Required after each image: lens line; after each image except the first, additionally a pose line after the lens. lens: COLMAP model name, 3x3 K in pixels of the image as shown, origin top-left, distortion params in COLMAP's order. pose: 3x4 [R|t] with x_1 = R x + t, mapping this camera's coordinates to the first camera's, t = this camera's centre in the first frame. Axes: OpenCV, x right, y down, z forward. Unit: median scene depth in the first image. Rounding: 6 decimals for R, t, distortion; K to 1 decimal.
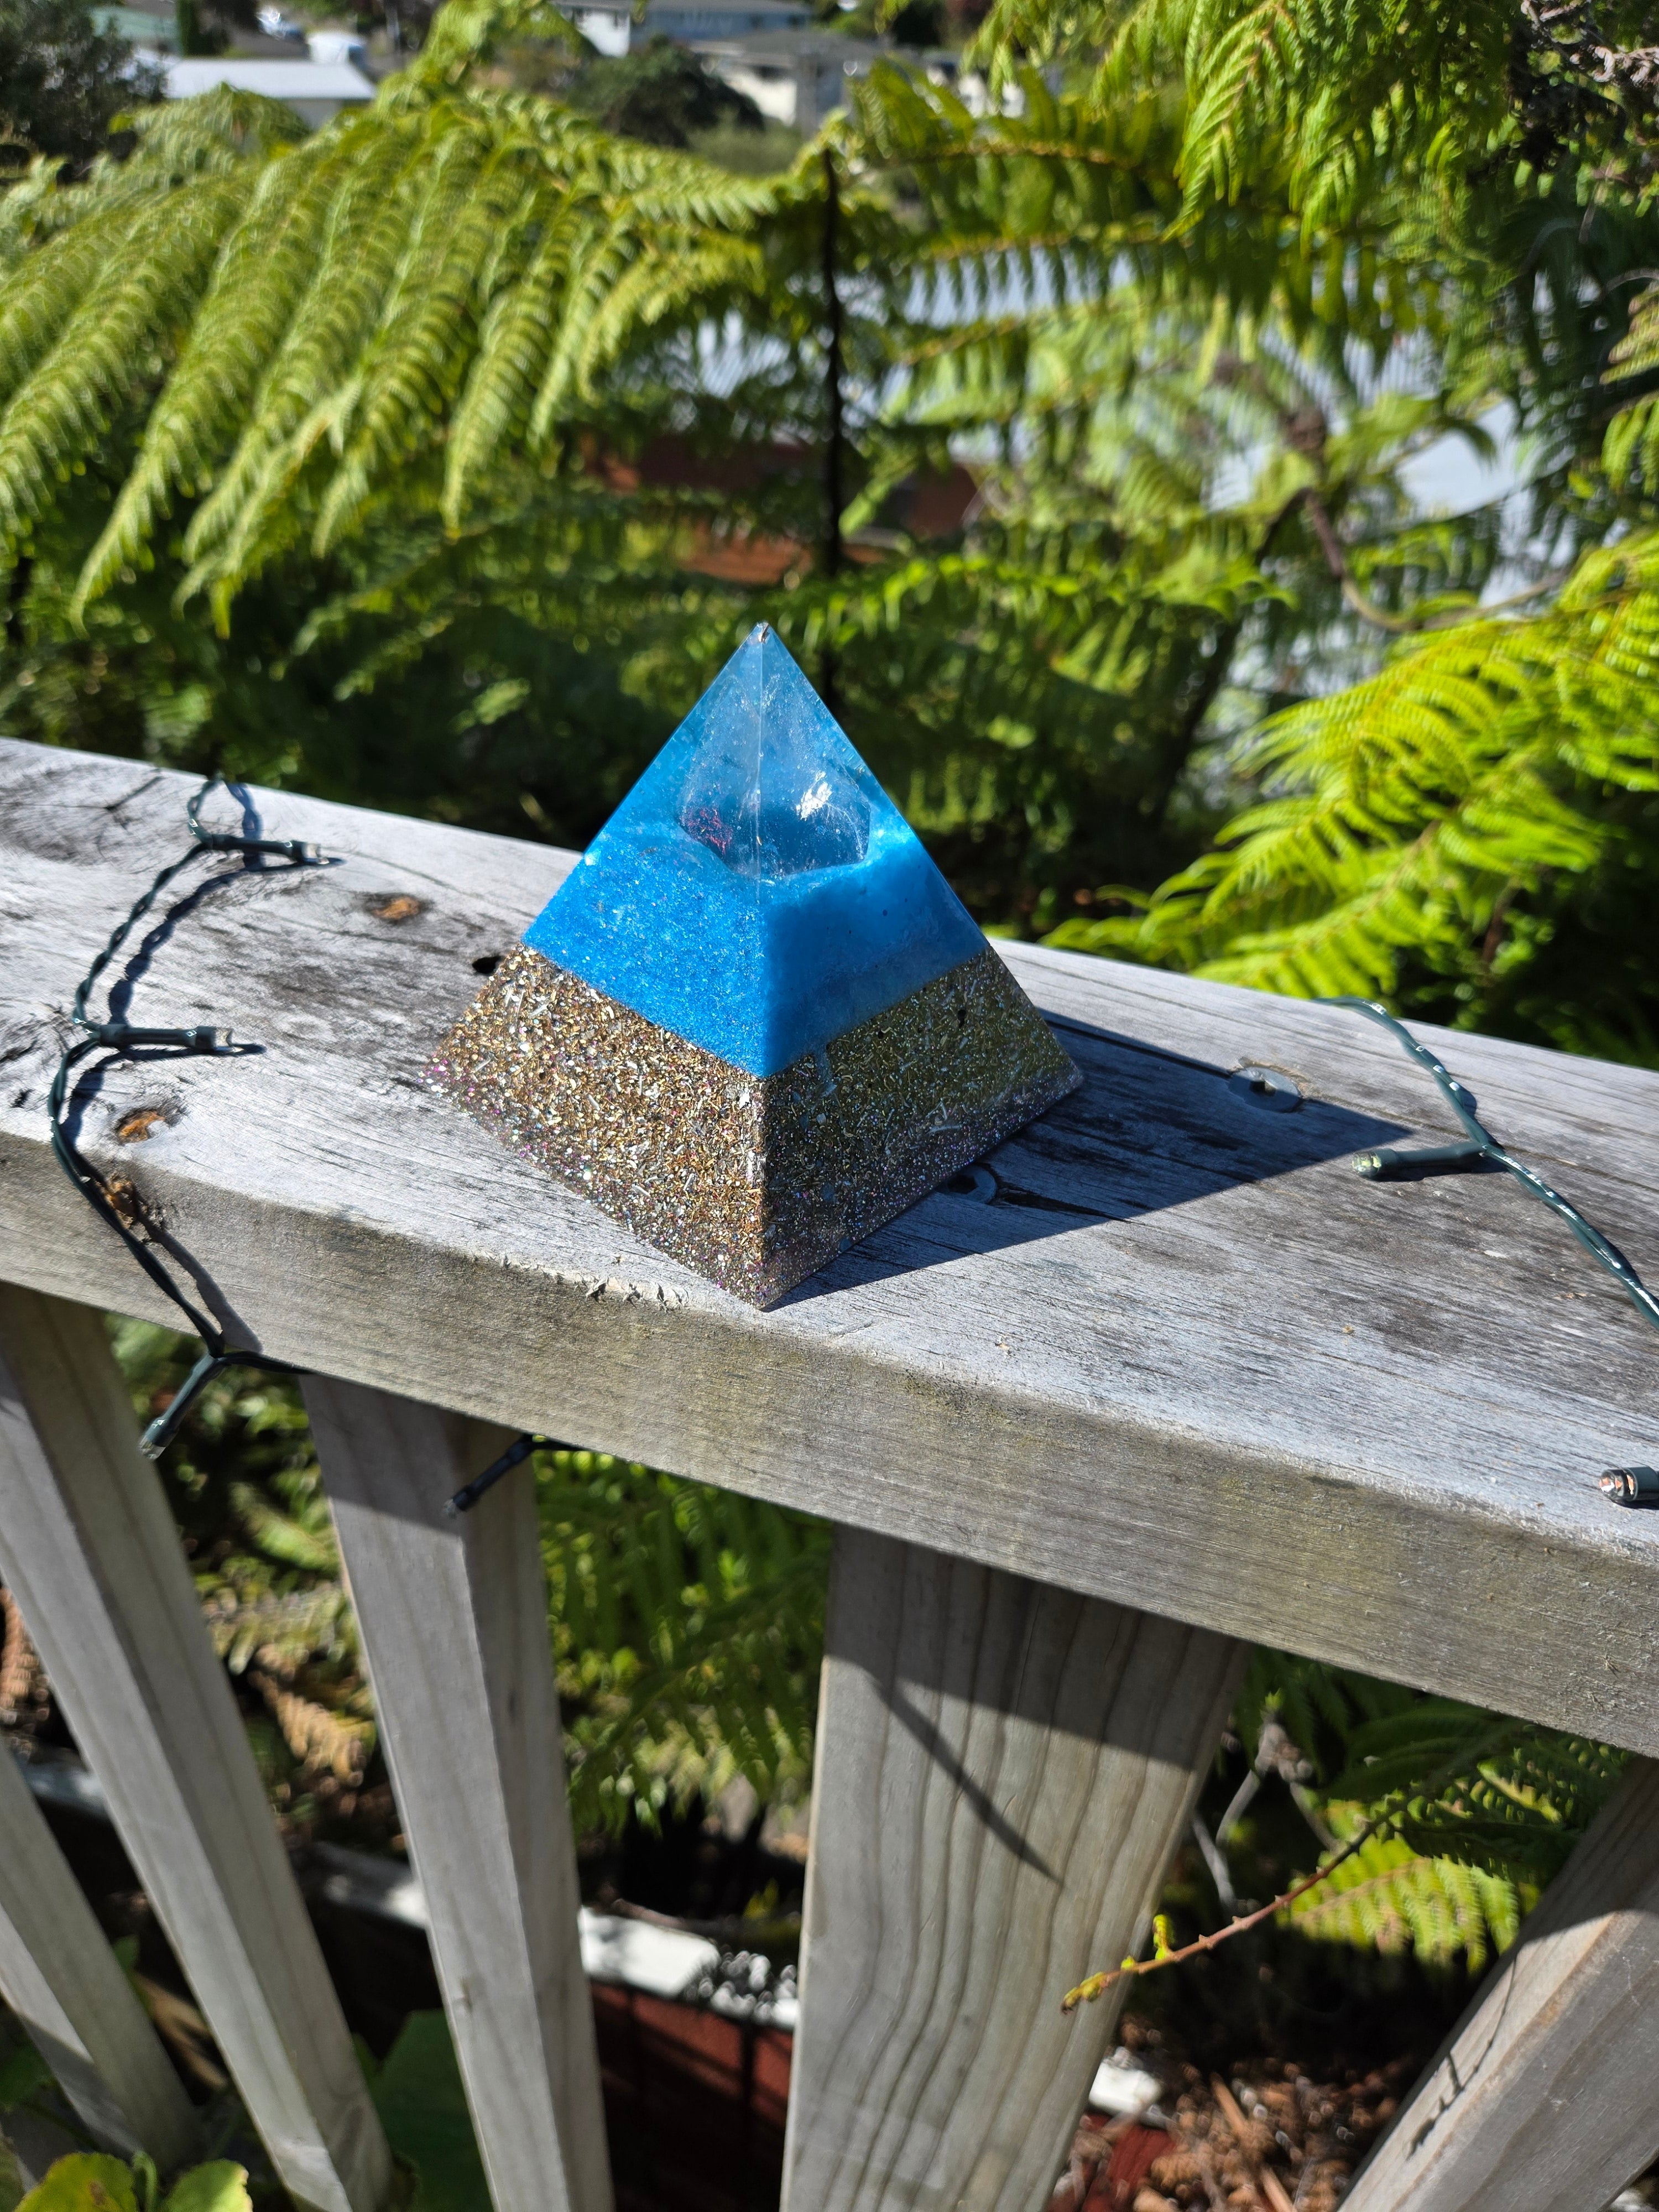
lens RADIAL K [[1546.9, 0, 858.7], [0, 1546.9, 1116.2], [0, 0, 1]] dist [0.031664, -0.002479]
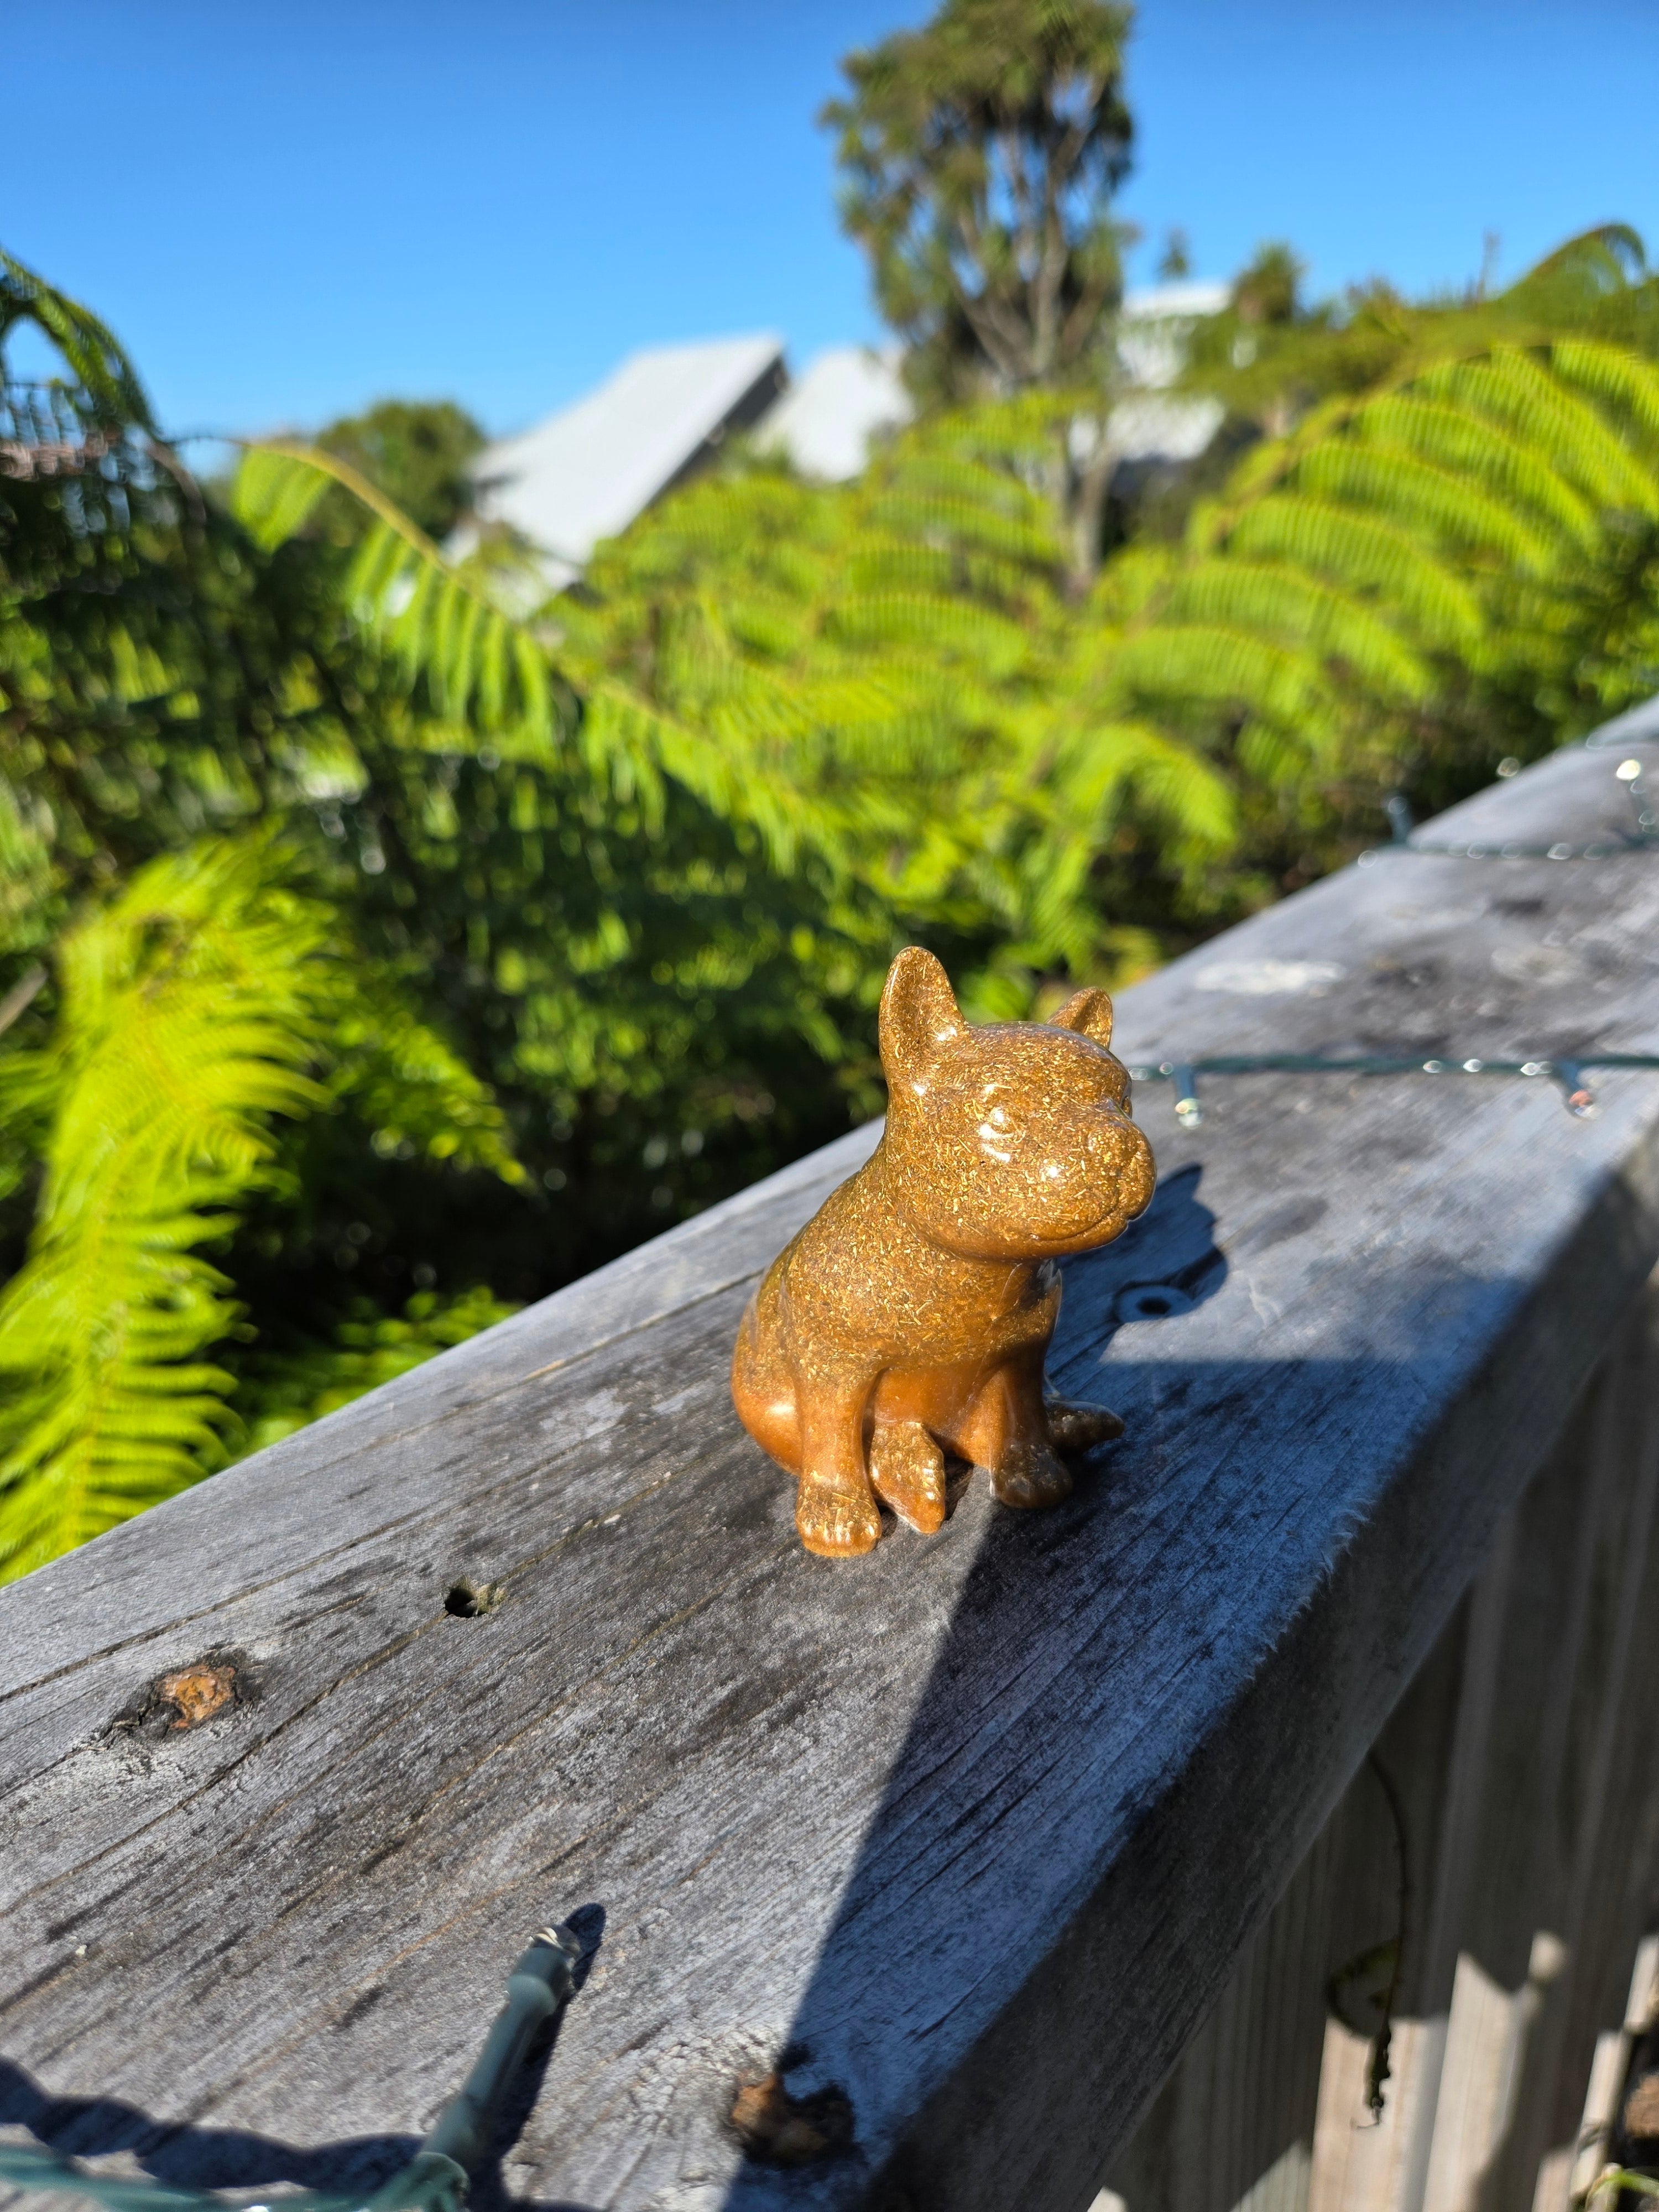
lens RADIAL K [[1568.8, 0, 839.4], [0, 1568.8, 1110.3], [0, 0, 1]] dist [0.000207, -0.005385]
pose [[0.348421, -0.397860, 0.848711, -0.711925], [0.619780, 0.777052, 0.109830, -0.254219], [-0.703189, 0.487747, 0.517327, 0.607901]]
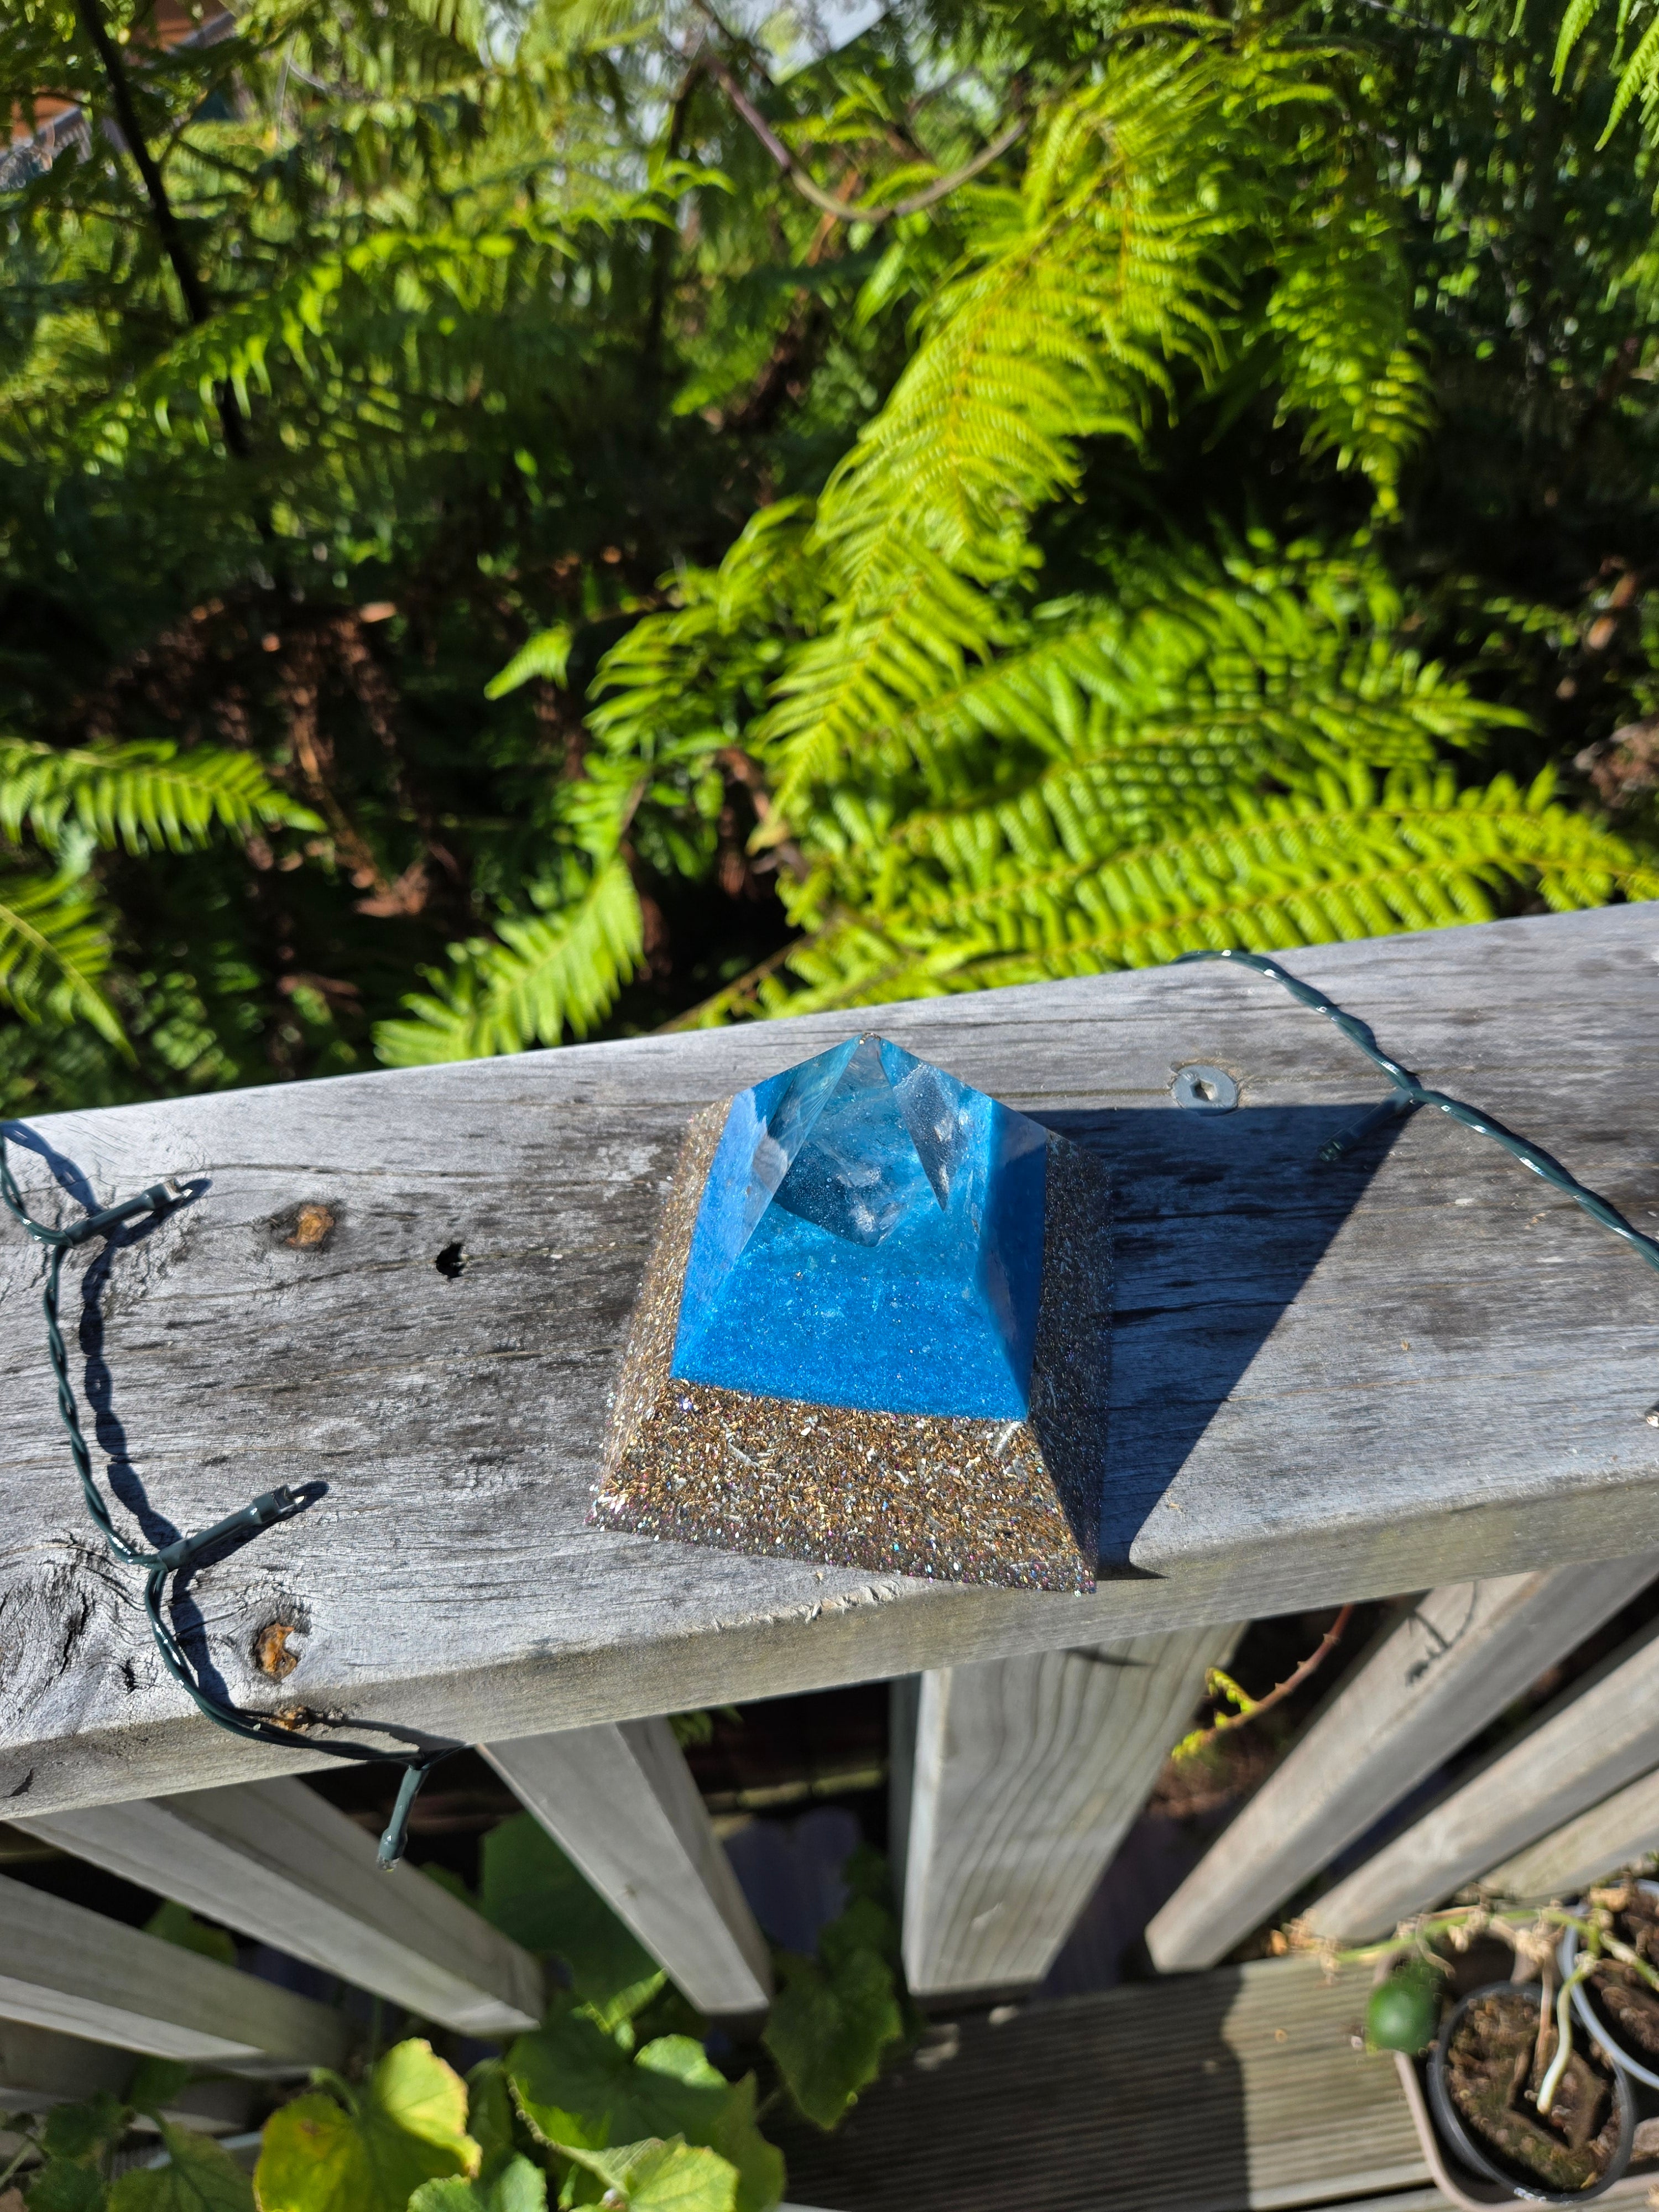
lens RADIAL K [[1543.8, 0, 843.5], [0, 1543.8, 1092.9], [0, 0, 1]] dist [0.030585, 0.000705]
pose [[0.897857, -0.393210, 0.198089, -0.199460], [0.319759, 0.891626, 0.320557, -0.488858], [-0.302668, -0.224474, 0.926285, 0.080086]]
